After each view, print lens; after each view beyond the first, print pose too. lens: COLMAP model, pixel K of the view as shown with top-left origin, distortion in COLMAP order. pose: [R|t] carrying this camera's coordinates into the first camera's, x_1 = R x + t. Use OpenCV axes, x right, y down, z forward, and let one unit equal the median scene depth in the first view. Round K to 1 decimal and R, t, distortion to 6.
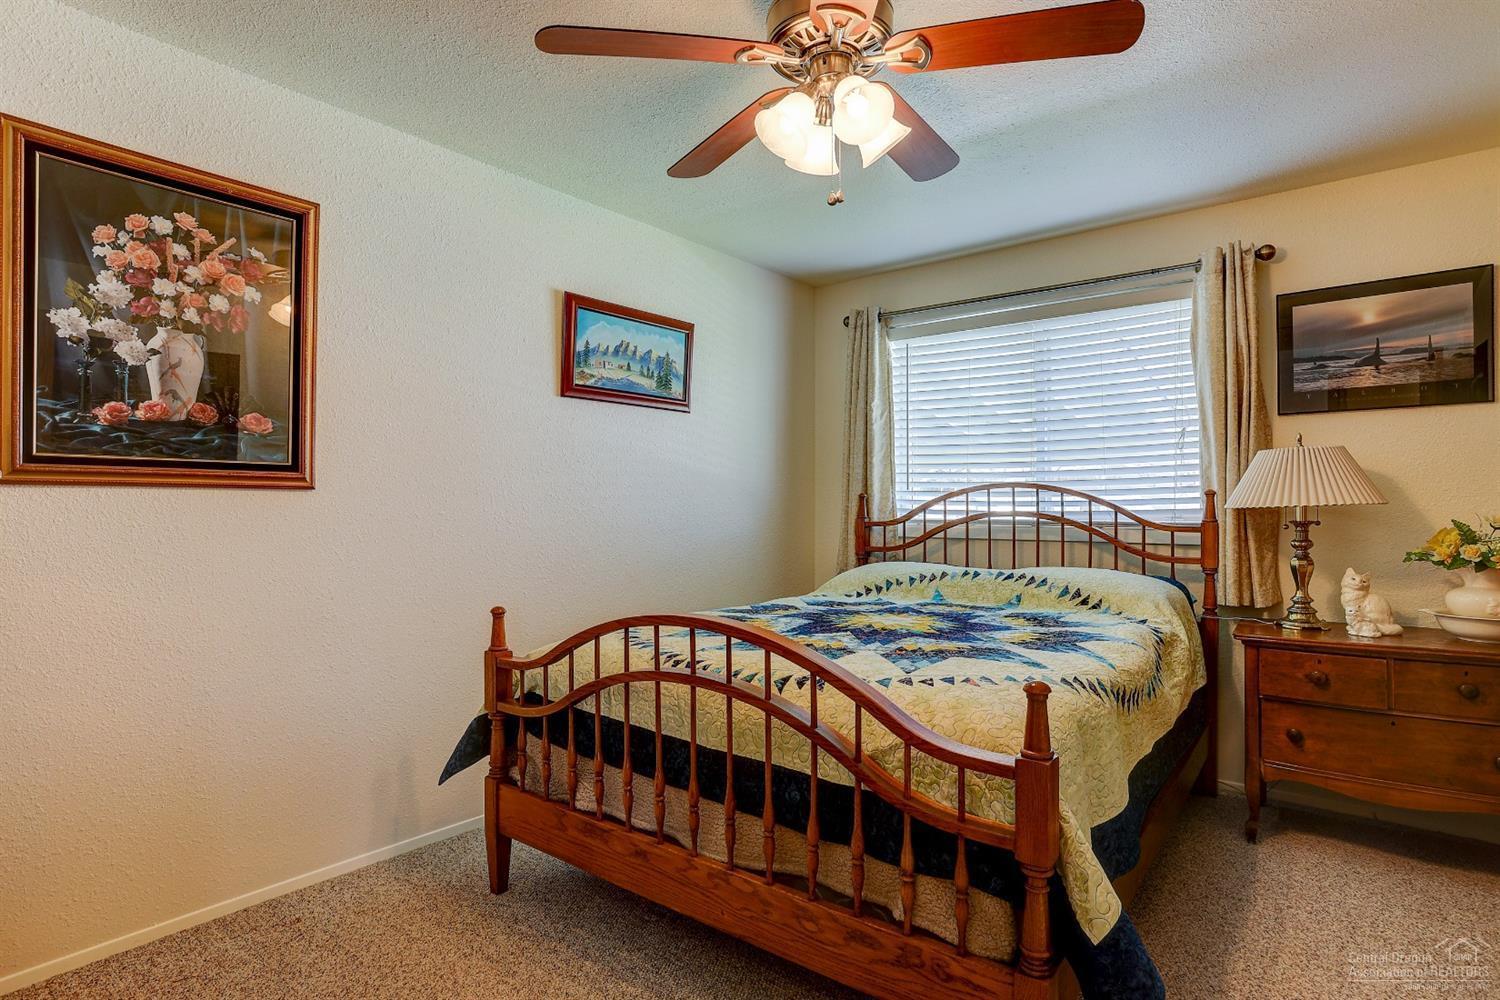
lens RADIAL K [[798.2, 0, 758.0], [0, 798.2, 500.8], [0, 0, 1]] dist [-0.063937, 0.038981]
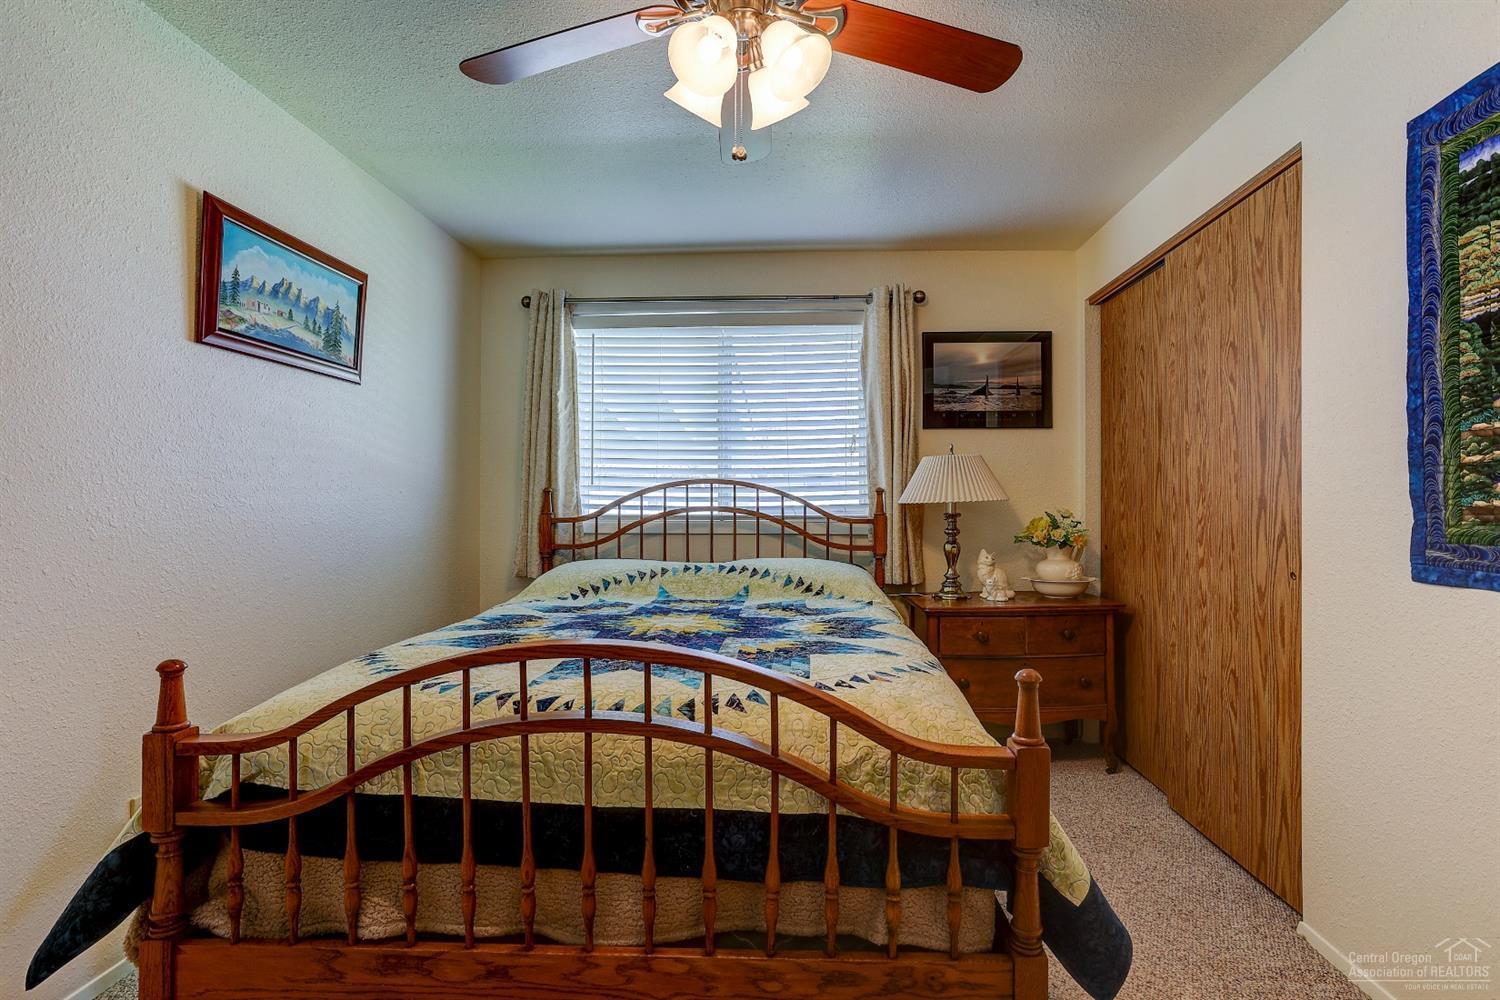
lens RADIAL K [[737.9, 0, 750.0], [0, 737.9, 500.0], [0, 0, 1]] dist [-0.049029, 0.031850]
pose [[0.802968, 0.001676, 0.596020, -0.245713], [-0.004294, 0.999986, 0.002974, 0.001751], [-0.596007, -0.004947, 0.802964, 0.213403]]
